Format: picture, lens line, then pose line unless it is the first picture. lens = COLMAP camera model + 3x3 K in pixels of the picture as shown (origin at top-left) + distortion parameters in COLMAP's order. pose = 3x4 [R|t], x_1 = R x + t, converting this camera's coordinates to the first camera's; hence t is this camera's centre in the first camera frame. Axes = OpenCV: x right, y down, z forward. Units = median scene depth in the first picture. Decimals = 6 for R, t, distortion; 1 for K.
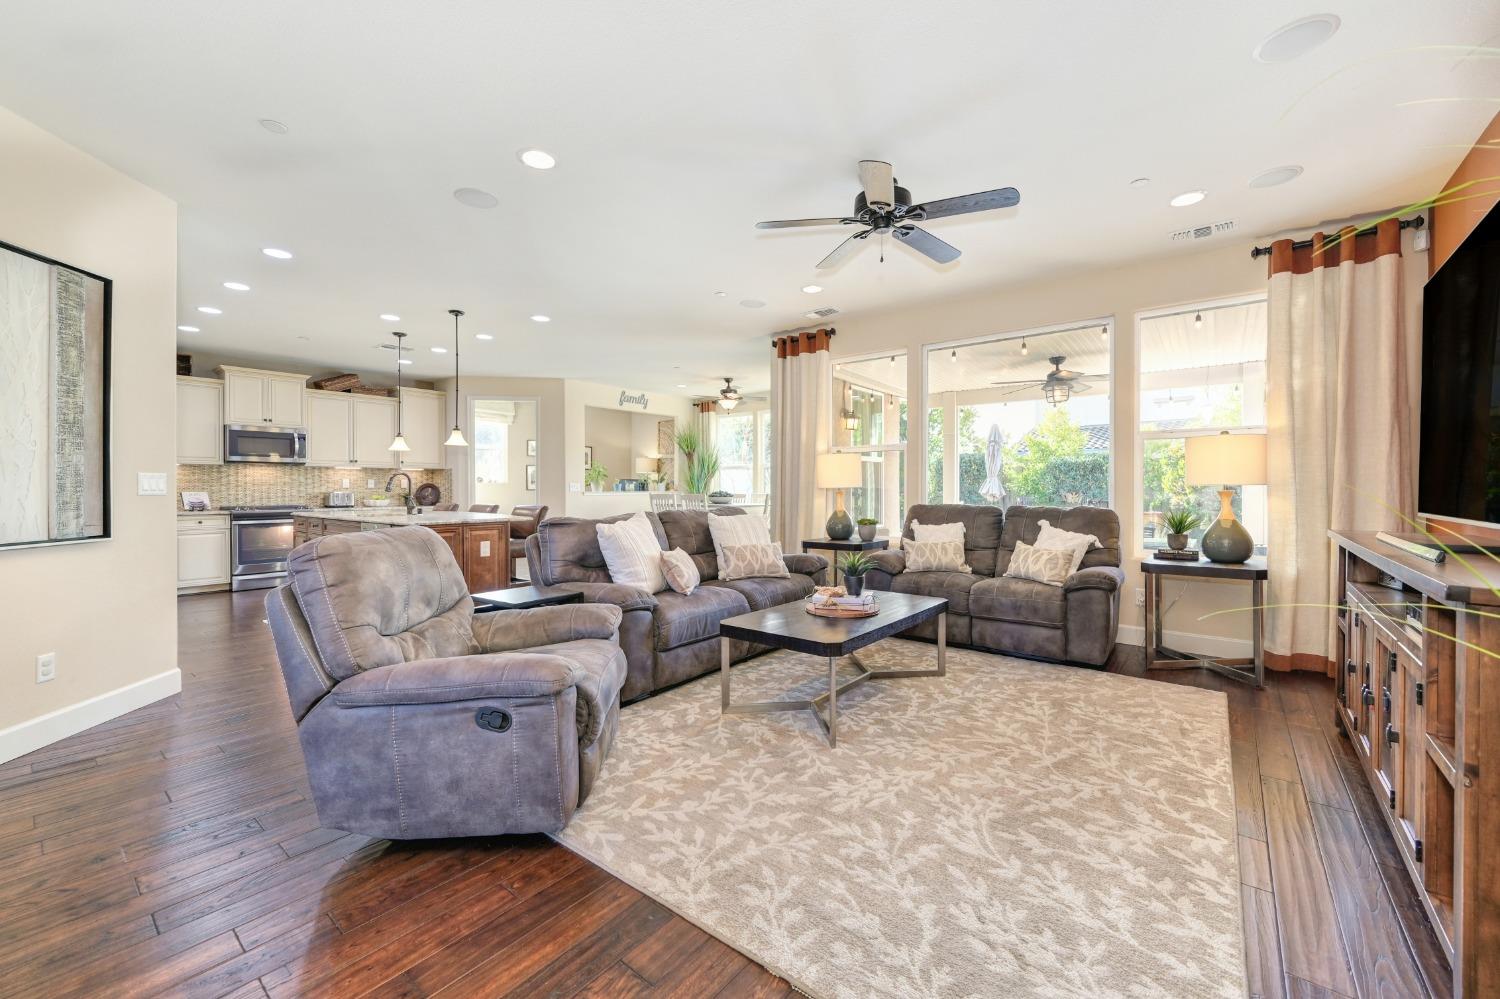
lens RADIAL K [[598.8, 0, 758.9], [0, 598.8, 488.7], [0, 0, 1]] dist [-0.001636, 0.001517]
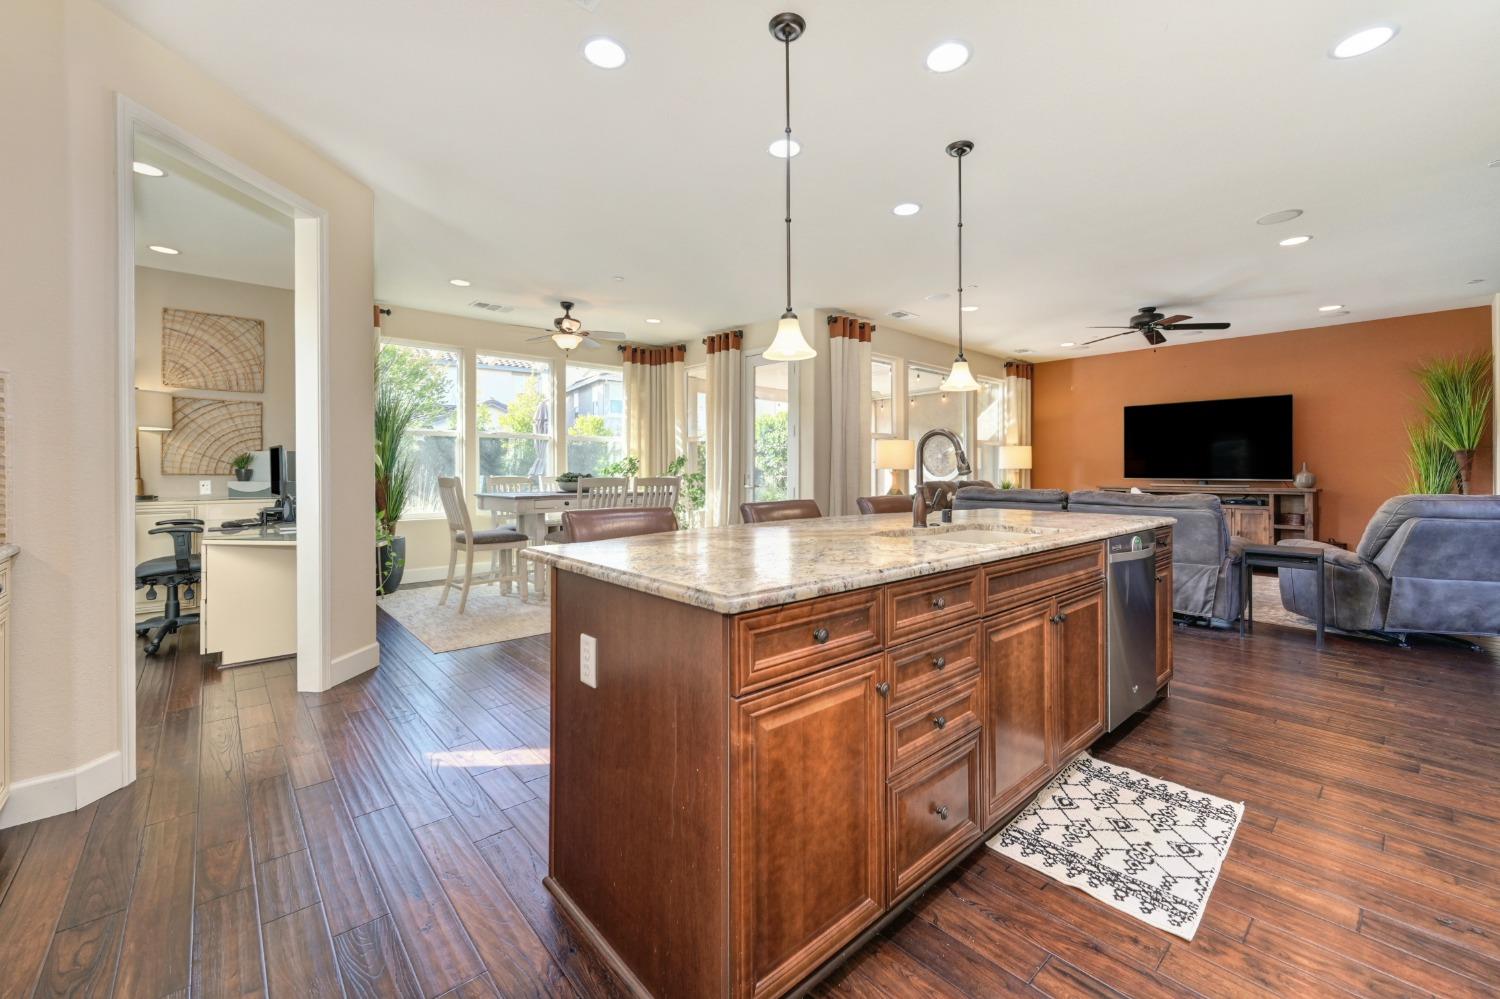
lens RADIAL K [[598.8, 0, 761.8], [0, 598.8, 468.1], [0, 0, 1]] dist [-0.001636, 0.001517]
pose [[0.169943, 0.004667, 0.985443, -0.933212], [-0.001287, 0.999989, -0.004514, 0.002027], [-0.985453, -0.000501, 0.169947, 0.943682]]
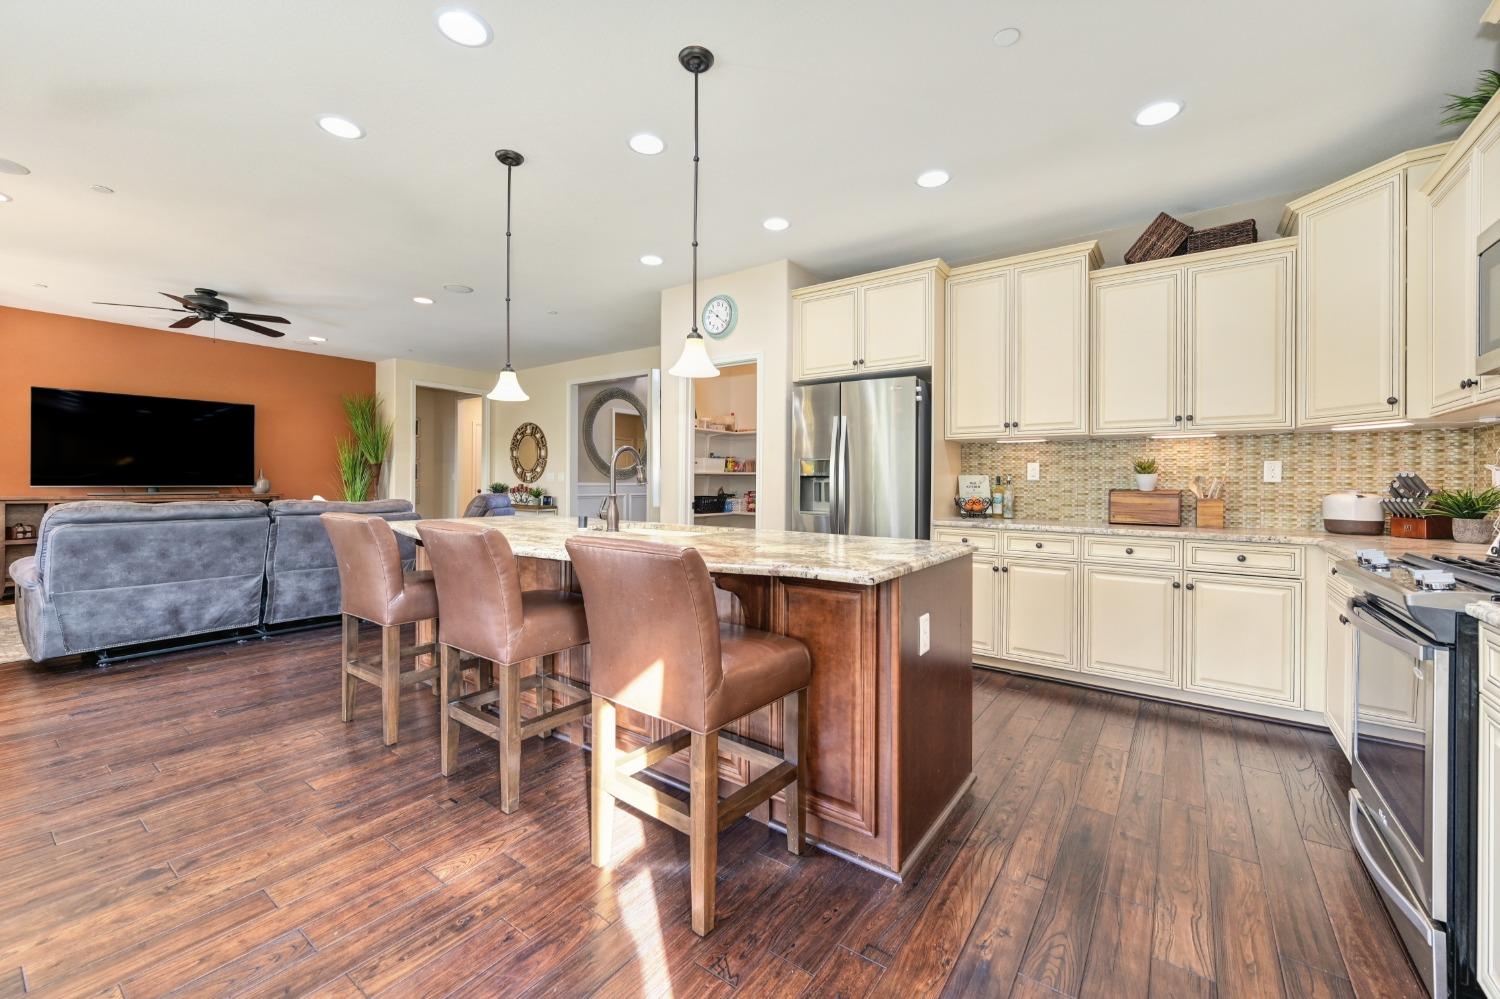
lens RADIAL K [[598.8, 0, 756.8], [0, 598.8, 475.0], [0, 0, 1]] dist [-0.001636, 0.001517]
pose [[-0.998898, -0.007073, -0.046402, -0.616610], [-0.006673, 0.999939, -0.008753, 0.000055], [0.046461, -0.008434, -0.998884, 1.360465]]
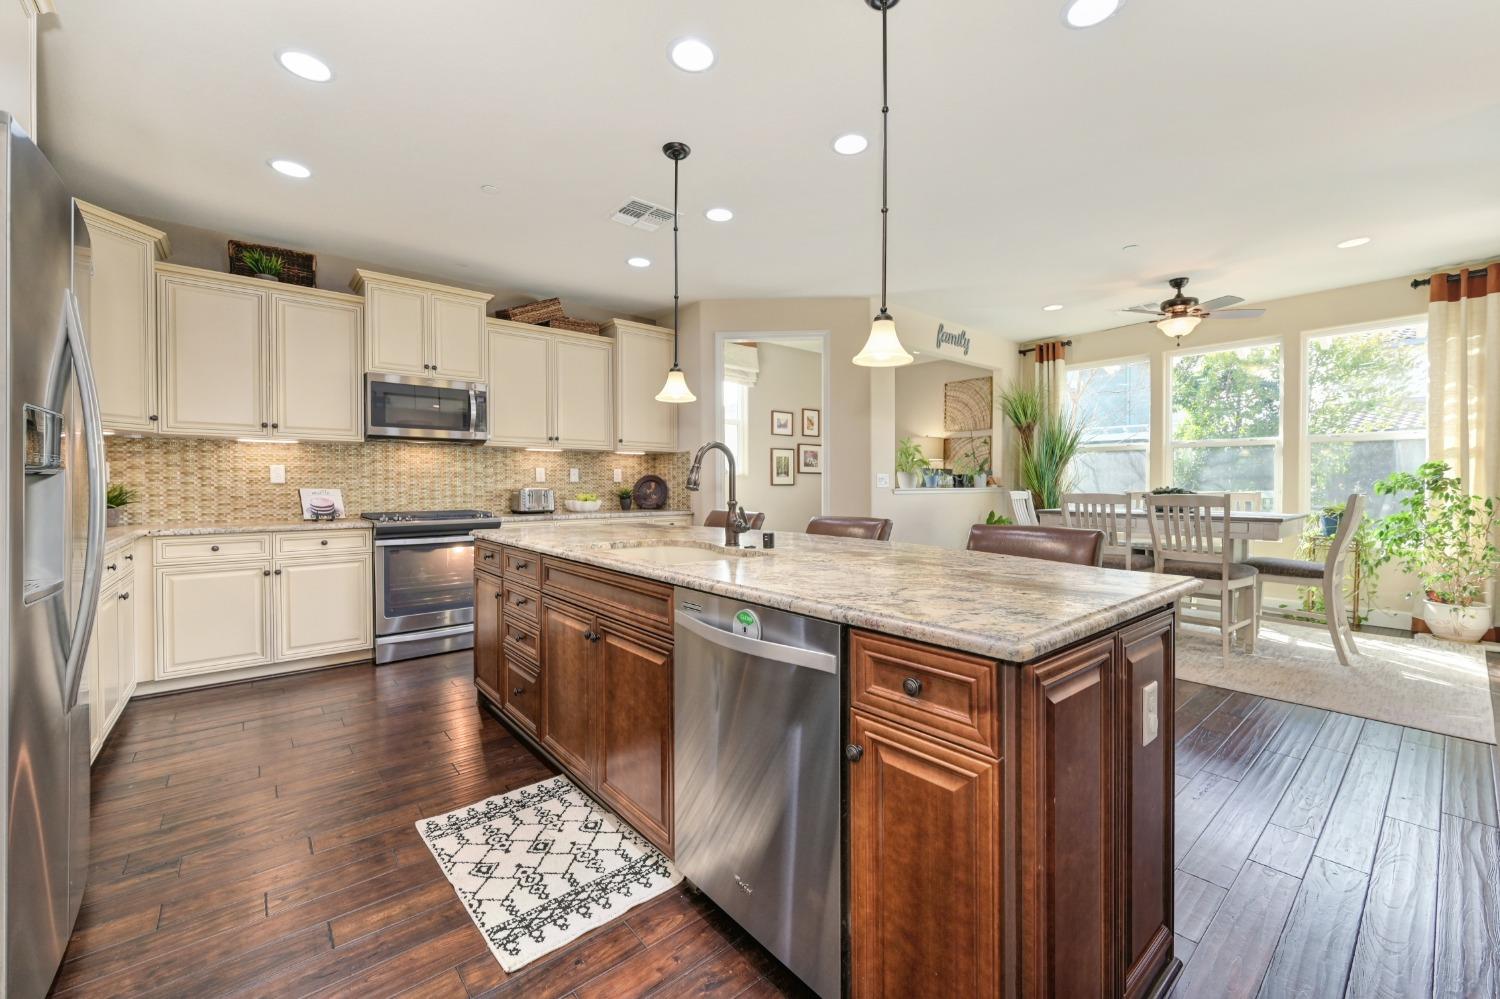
lens RADIAL K [[598.8, 0, 757.9], [0, 598.8, 491.5], [0, 0, 1]] dist [-0.001636, 0.001517]
pose [[0.981369, 0.003452, -0.192099, -0.446883], [-0.000904, 0.999911, 0.013346, 0.000095], [0.192128, -0.012924, 0.981285, 0.551790]]
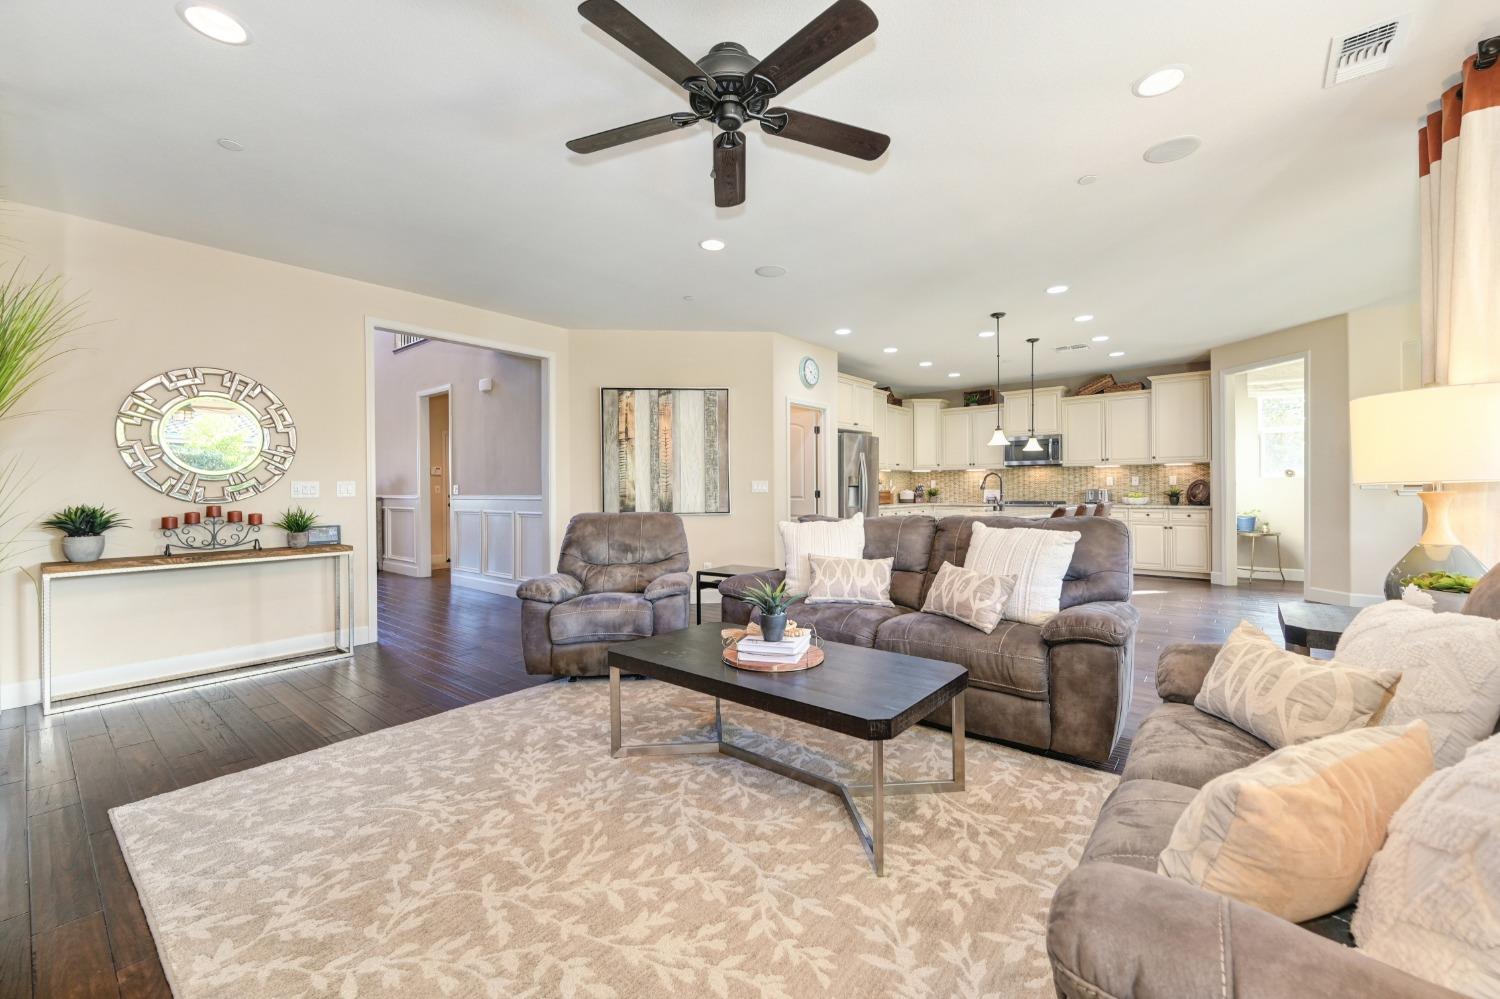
lens RADIAL K [[598.8, 0, 748.6], [0, 598.8, 488.5], [0, 0, 1]] dist [-0.001636, 0.001517]
pose [[-0.021162, 0.000899, -0.999776, 0.457058], [0.007126, 0.999974, 0.000749, -0.001792], [0.999751, -0.007108, -0.021168, 0.519170]]
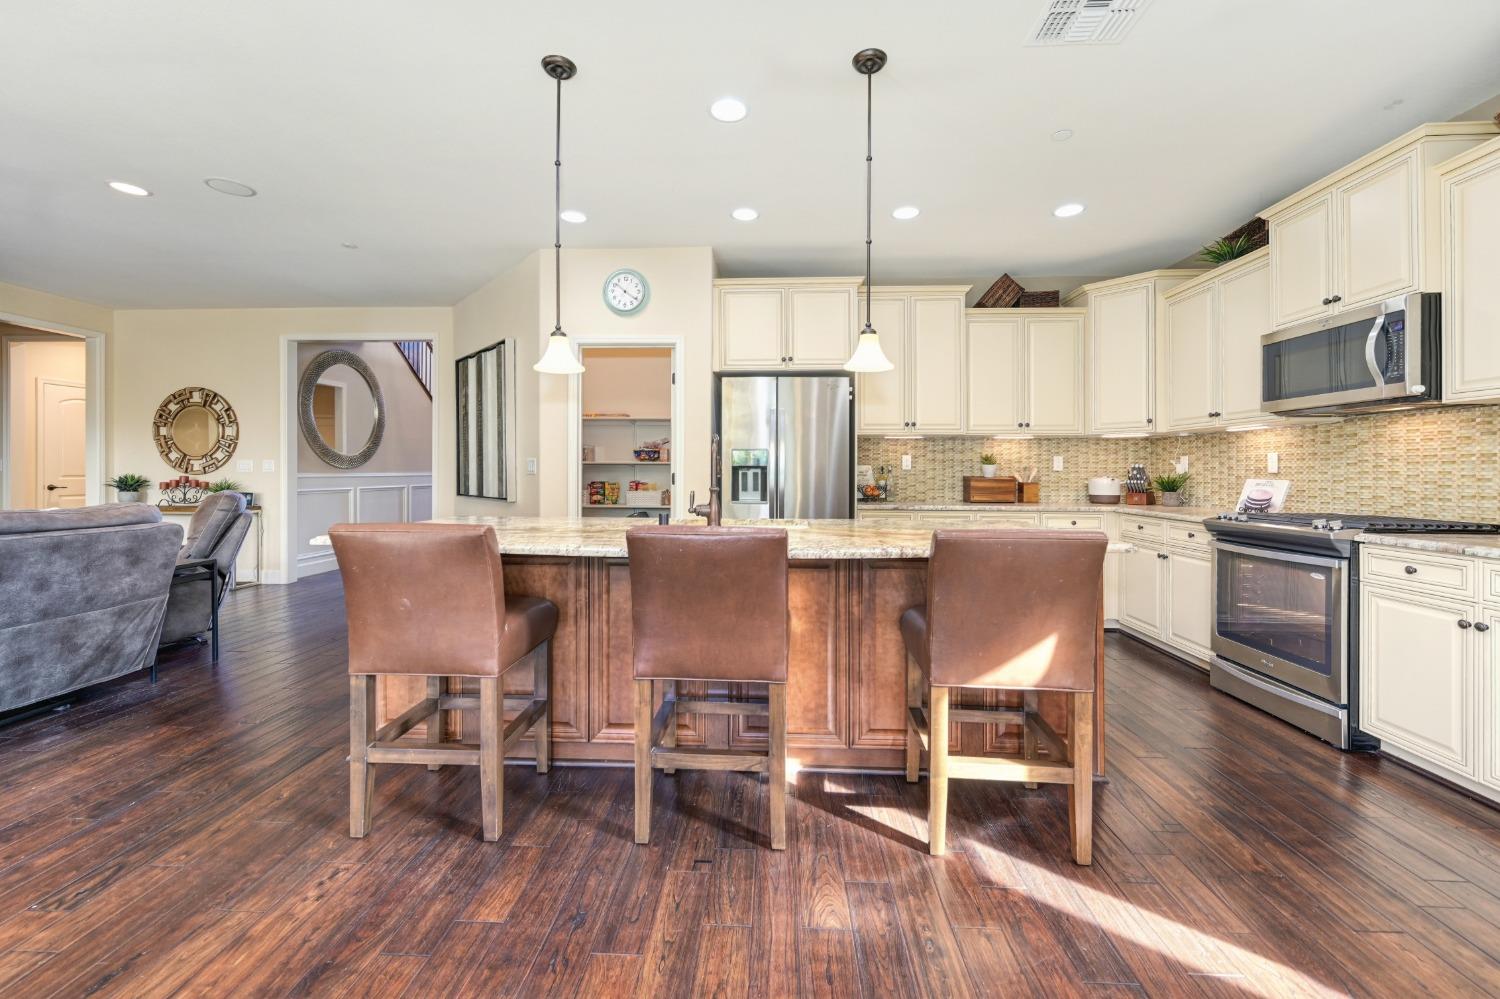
lens RADIAL K [[598.8, 0, 755.6], [0, 598.8, 465.4], [0, 0, 1]] dist [-0.001636, 0.001517]
pose [[-0.811700, -0.007078, -0.584031, -0.320097], [-0.003723, 0.999969, -0.006944, -0.001020], [0.584062, -0.003462, -0.811701, 1.256202]]
